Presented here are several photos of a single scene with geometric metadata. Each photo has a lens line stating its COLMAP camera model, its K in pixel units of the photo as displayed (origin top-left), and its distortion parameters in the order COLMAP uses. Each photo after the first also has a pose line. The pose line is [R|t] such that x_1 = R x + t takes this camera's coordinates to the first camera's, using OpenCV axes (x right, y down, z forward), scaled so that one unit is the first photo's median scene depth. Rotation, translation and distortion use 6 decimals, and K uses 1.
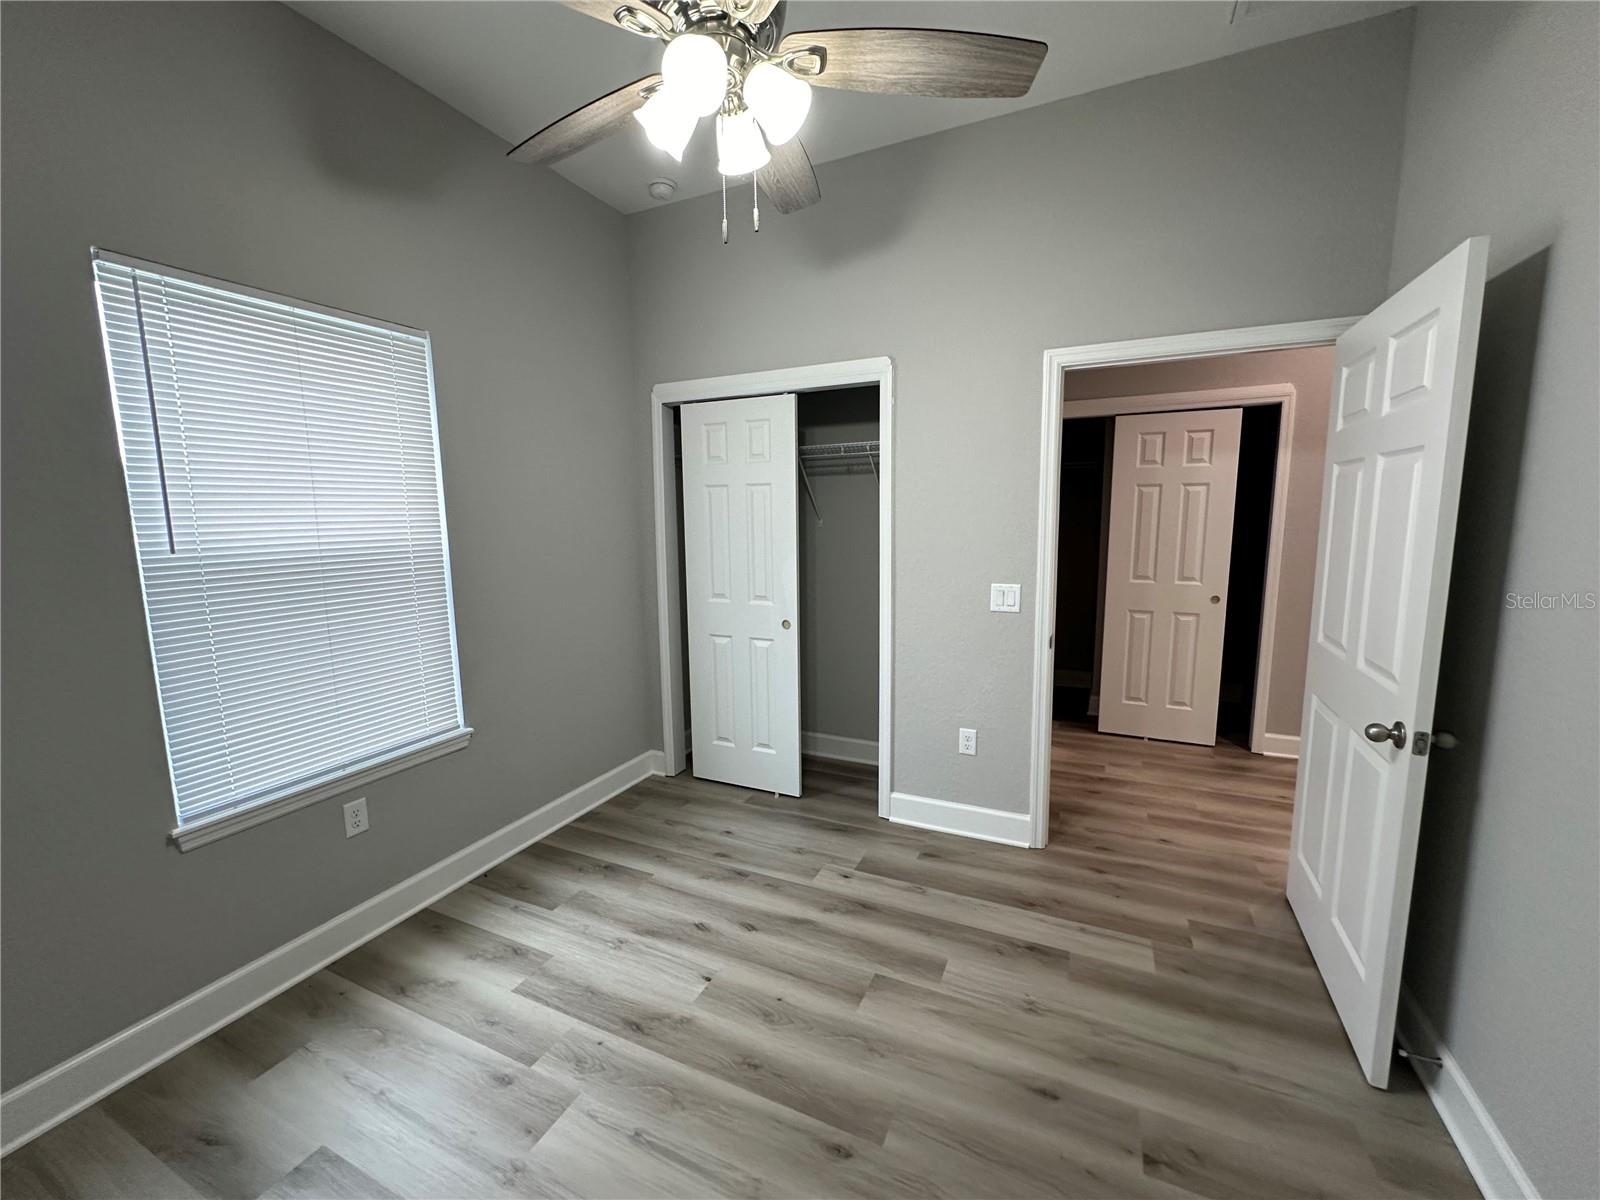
lens RADIAL K [[642.0, 0, 802.3], [0, 642.0, 592.9], [0, 0, 1]] dist [-0.004721, -0.000438]
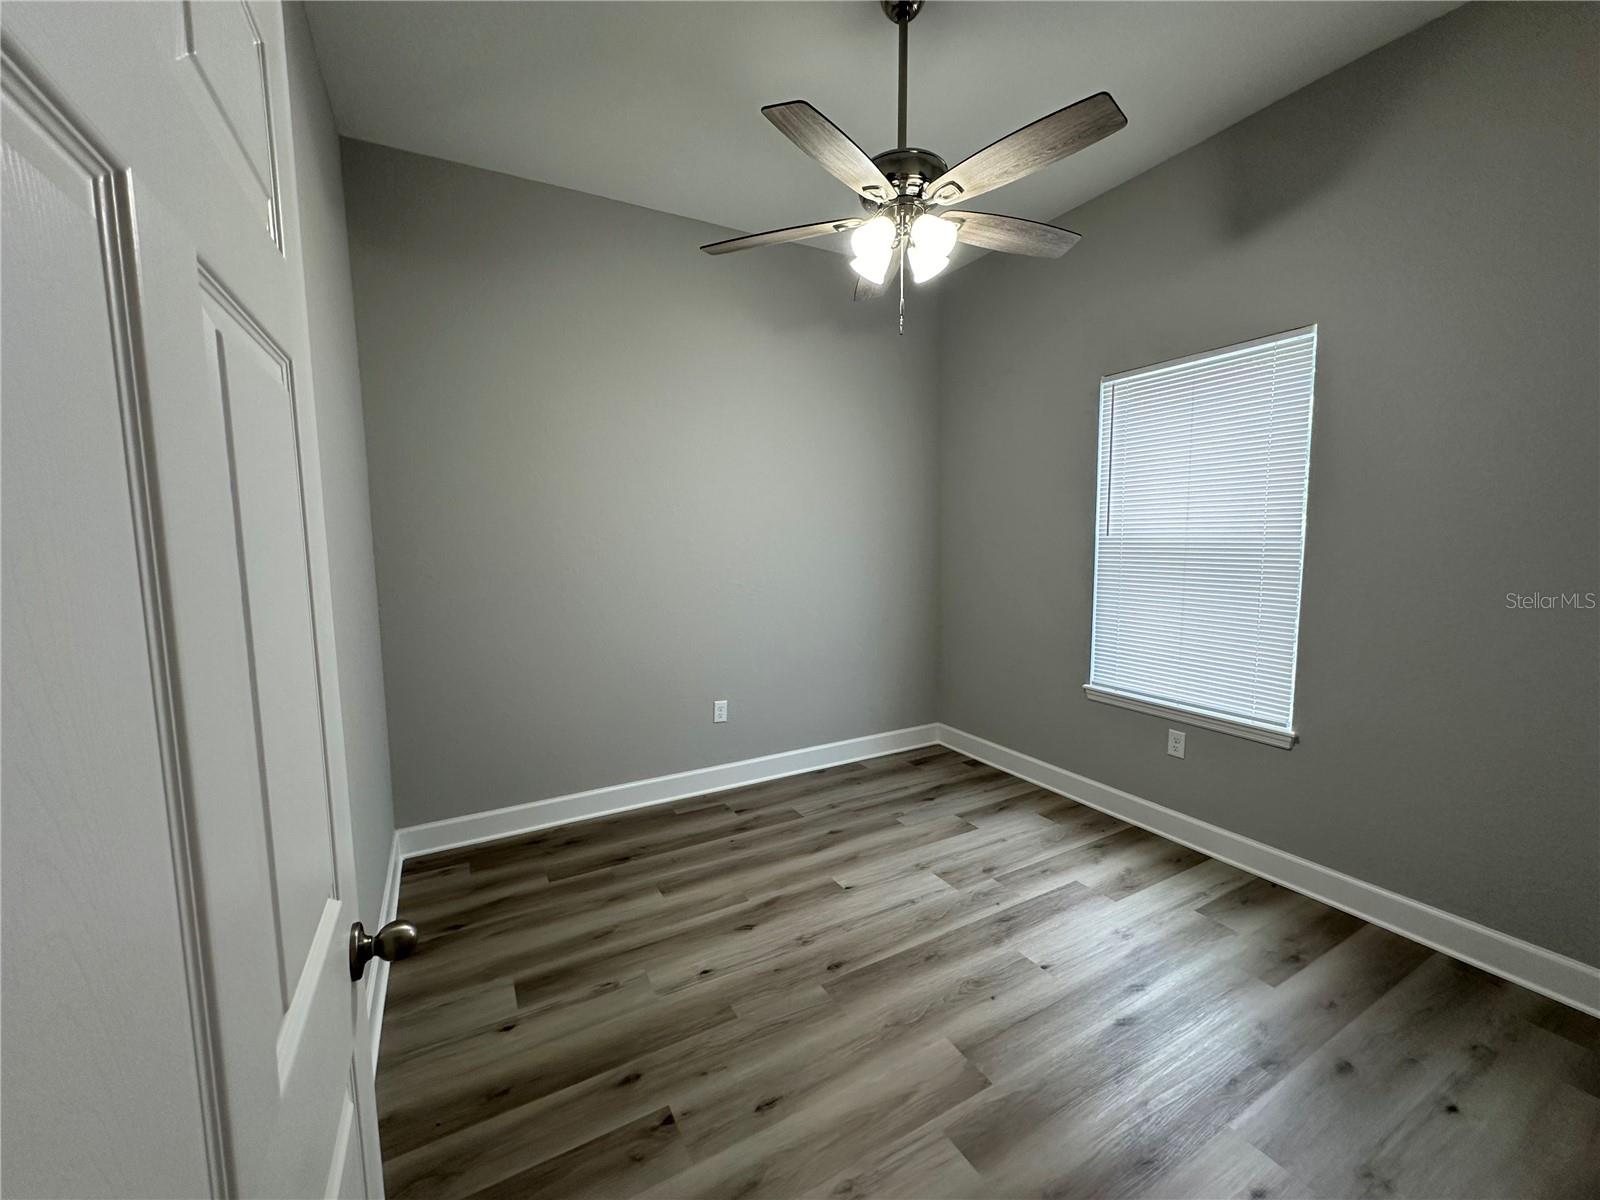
lens RADIAL K [[642.0, 0, 786.0], [0, 642.0, 594.2], [0, 0, 1]] dist [-0.004721, -0.000438]
pose [[-0.611270, 0.097125, -0.785440, 0.908656], [-0.074733, 0.980923, 0.179458, -0.142676], [0.787886, 0.168395, -0.592350, 1.263634]]
